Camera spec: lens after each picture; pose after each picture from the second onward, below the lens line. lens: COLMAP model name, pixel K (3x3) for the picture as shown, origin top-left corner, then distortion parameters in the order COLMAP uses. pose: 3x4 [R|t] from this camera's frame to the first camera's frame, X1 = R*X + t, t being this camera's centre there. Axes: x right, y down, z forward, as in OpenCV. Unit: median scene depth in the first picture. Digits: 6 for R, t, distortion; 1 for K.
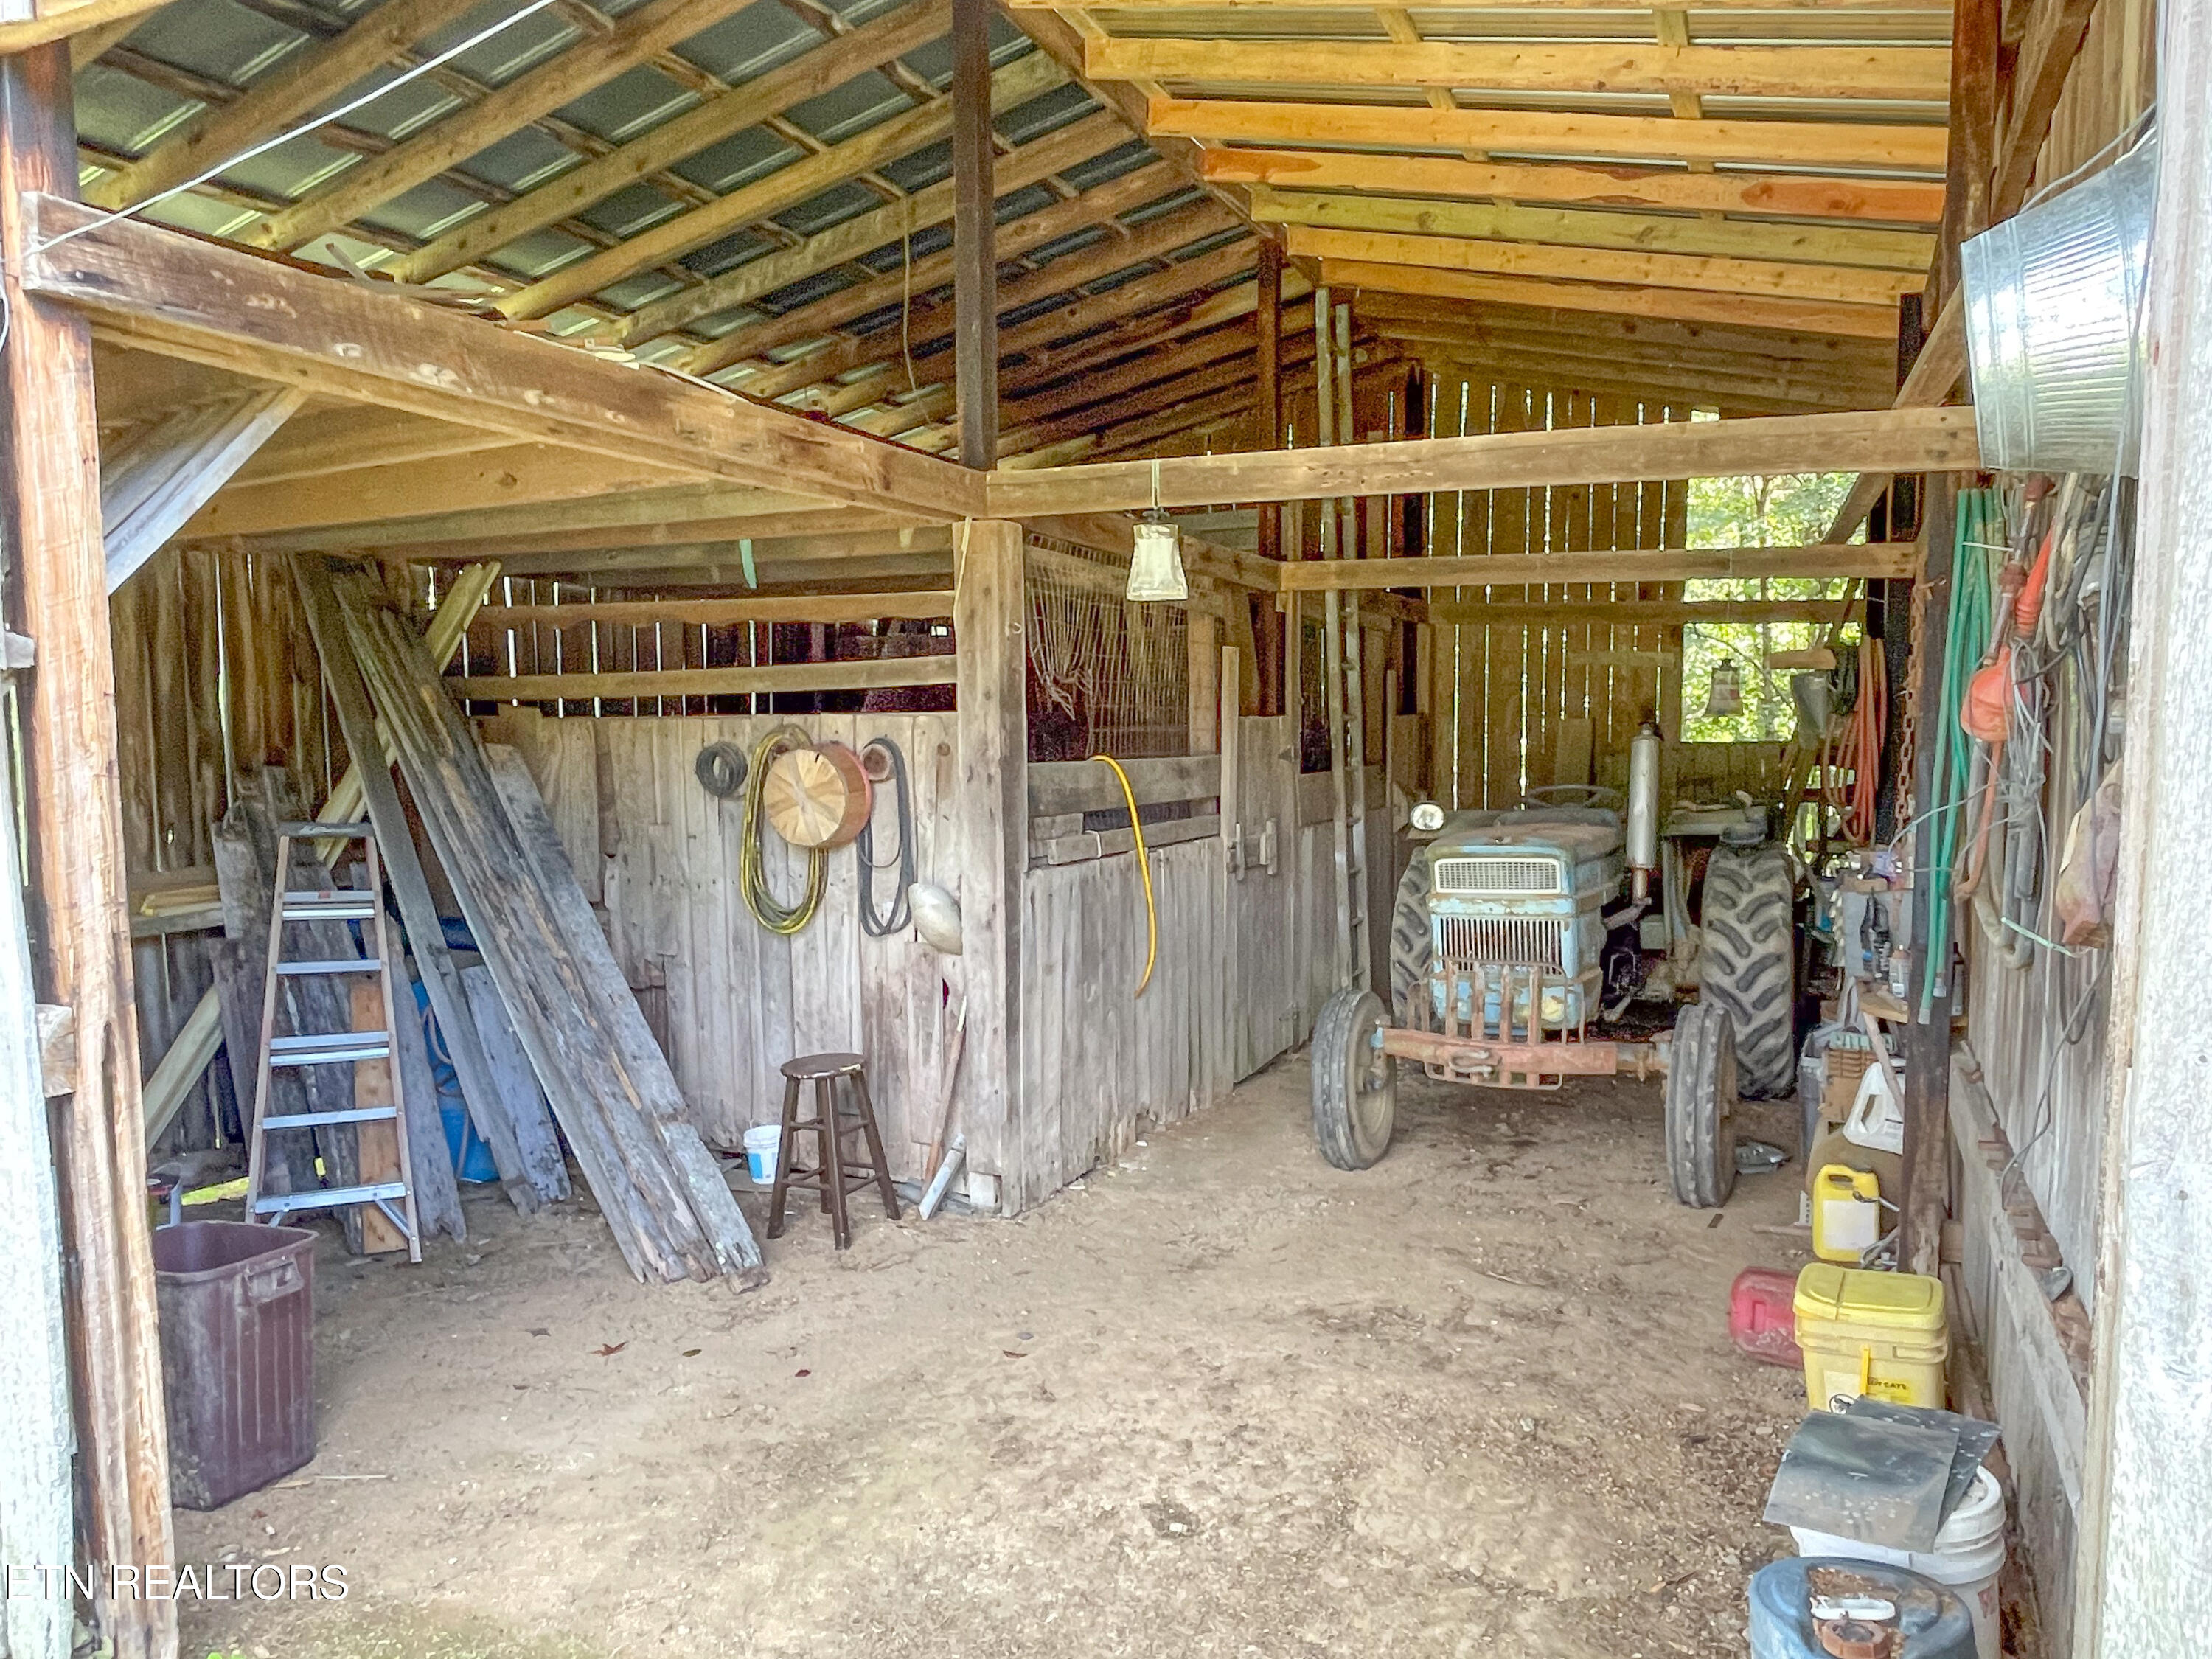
lens RADIAL K [[1416.5, 0, 1105.7], [0, 1416.5, 828.8], [0, 0, 1]] dist [0.003808, 0.000220]
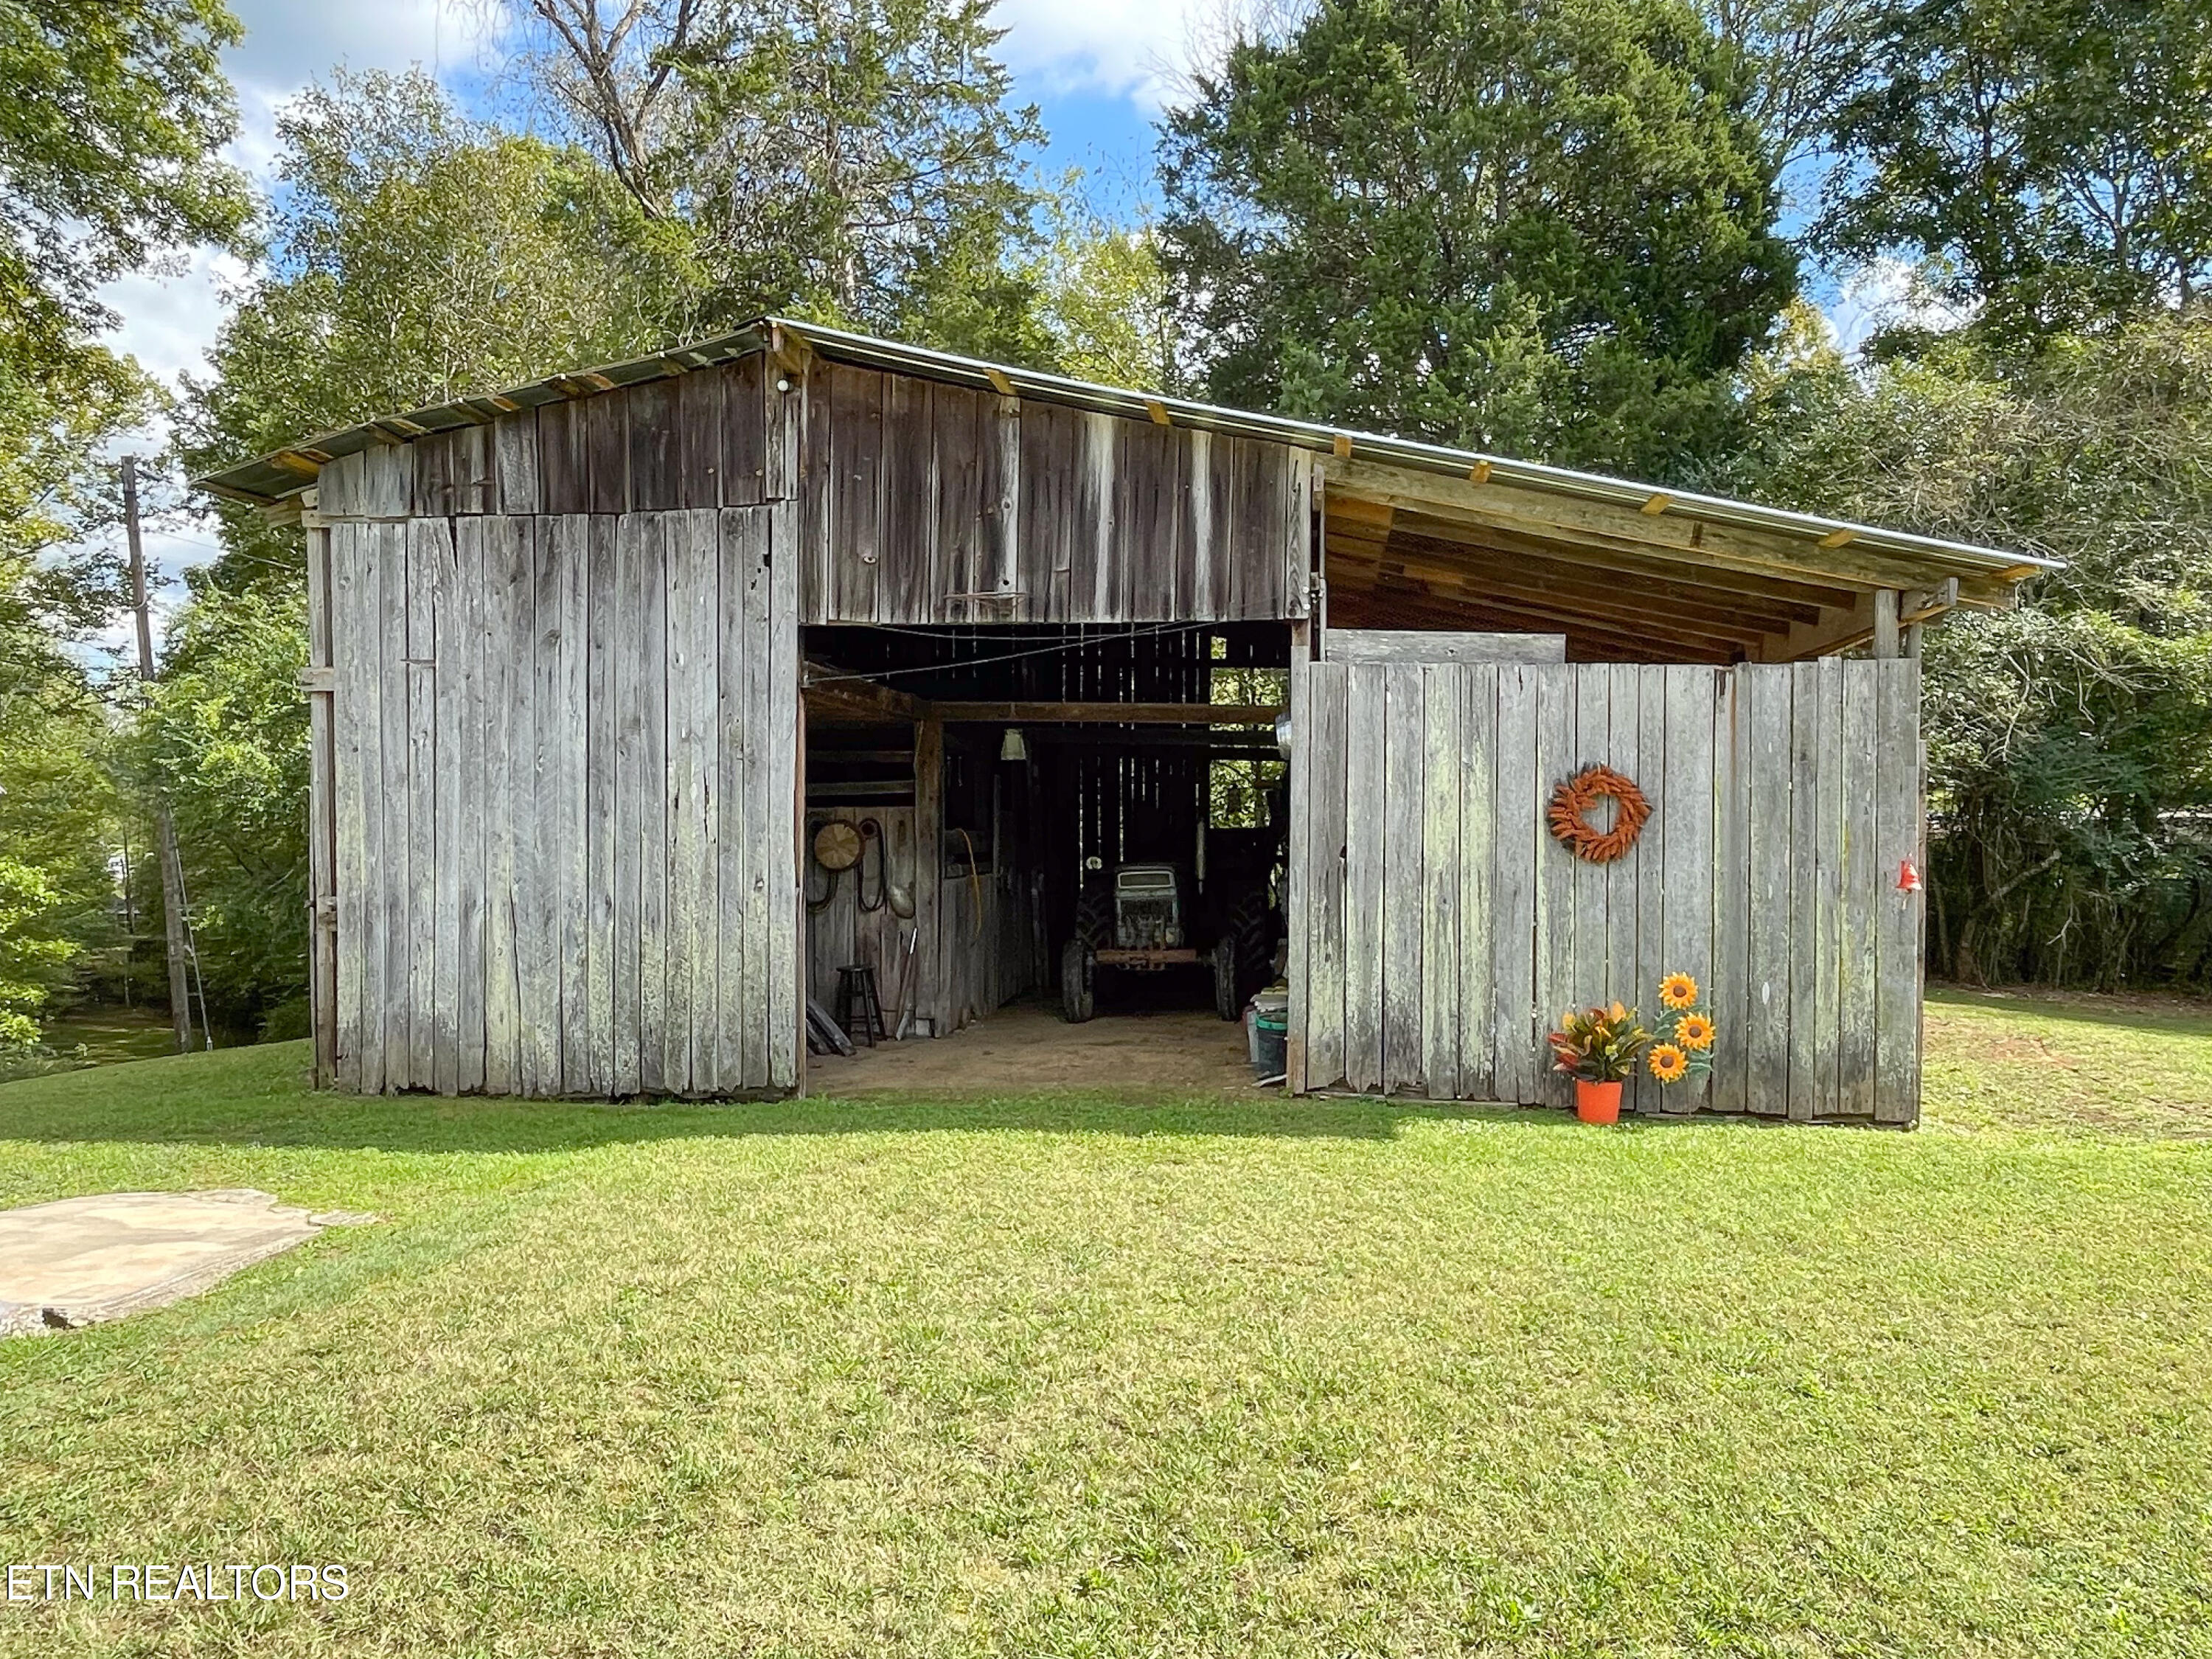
lens RADIAL K [[1577.7, 0, 1110.2], [0, 1577.7, 834.2], [0, 0, 1]] dist [0.006223, -0.000829]
pose [[0.944454, 0.005262, 0.328602, -0.608252], [0.016827, 0.997786, -0.064339, 0.121055], [-0.328213, 0.066294, 0.942275, -1.371930]]
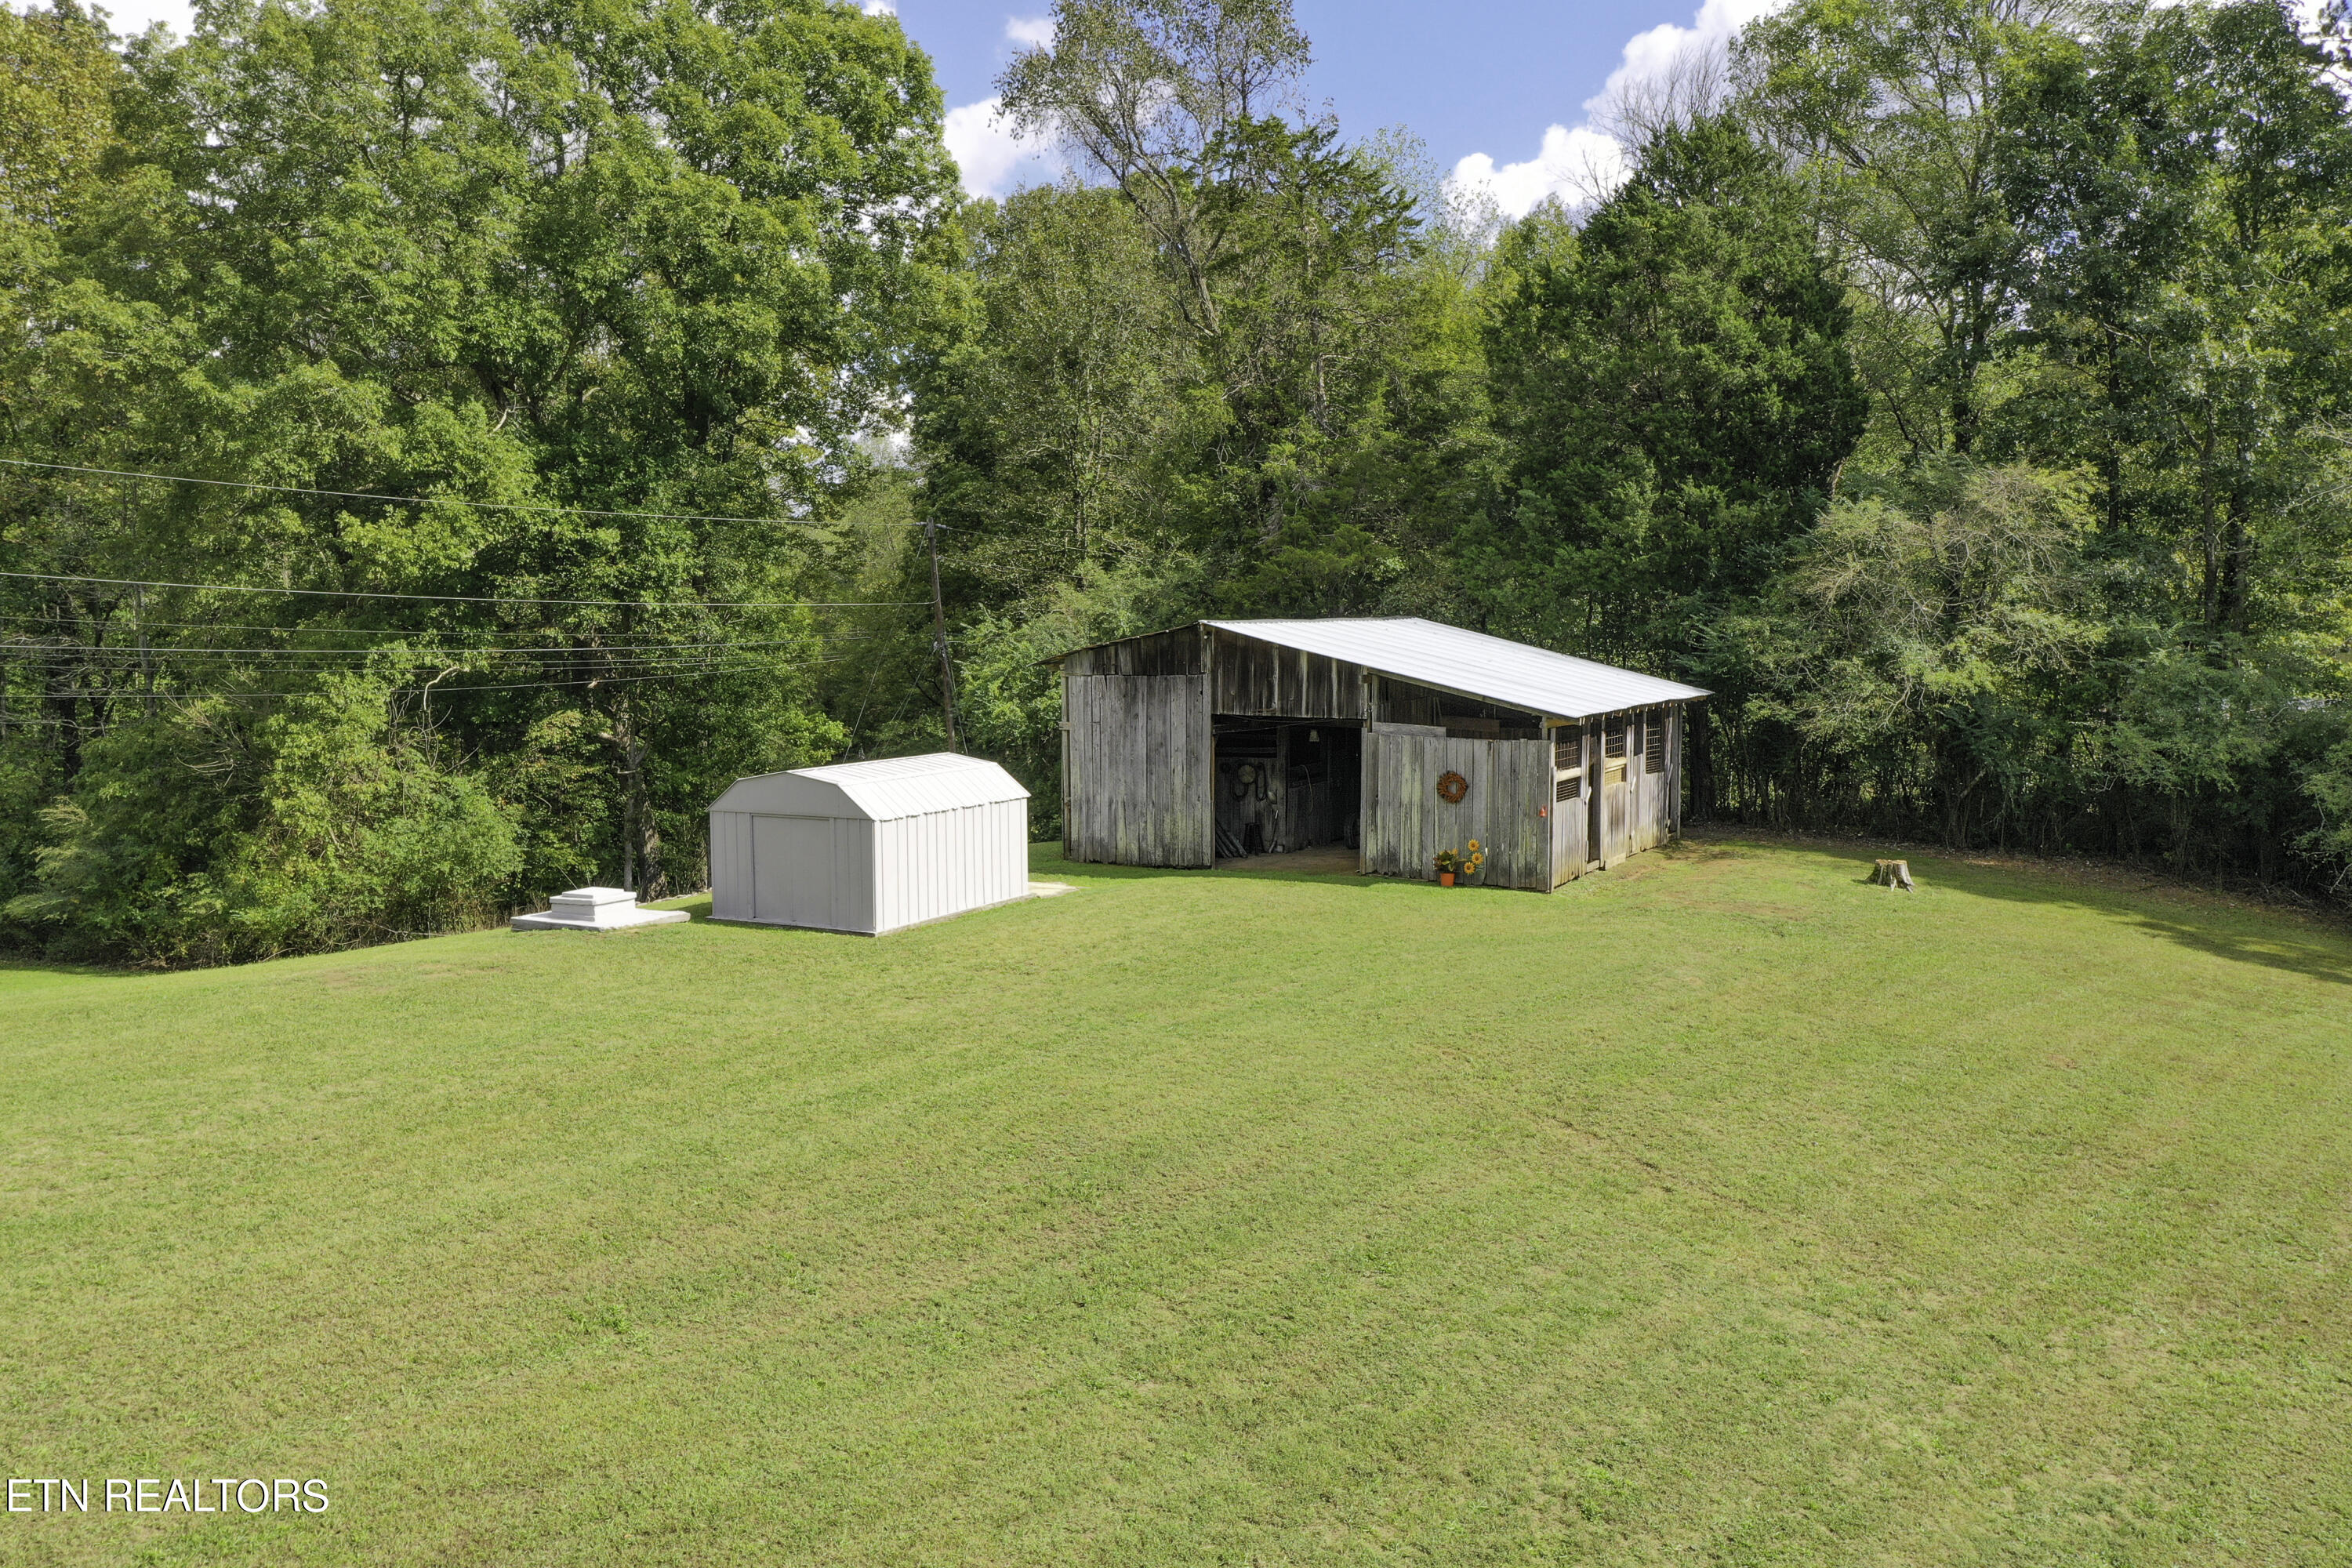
lens RADIAL K [[1945.7, 0, 1174.6], [0, 1945.7, 763.8], [0, 0, 1]] dist [0.003241, 0.004480]
pose [[0.999928, 0.004050, -0.011273, -0.403546], [-0.003936, 0.999941, 0.010166, -0.136141], [0.011314, -0.010121, 0.999885, -6.321030]]
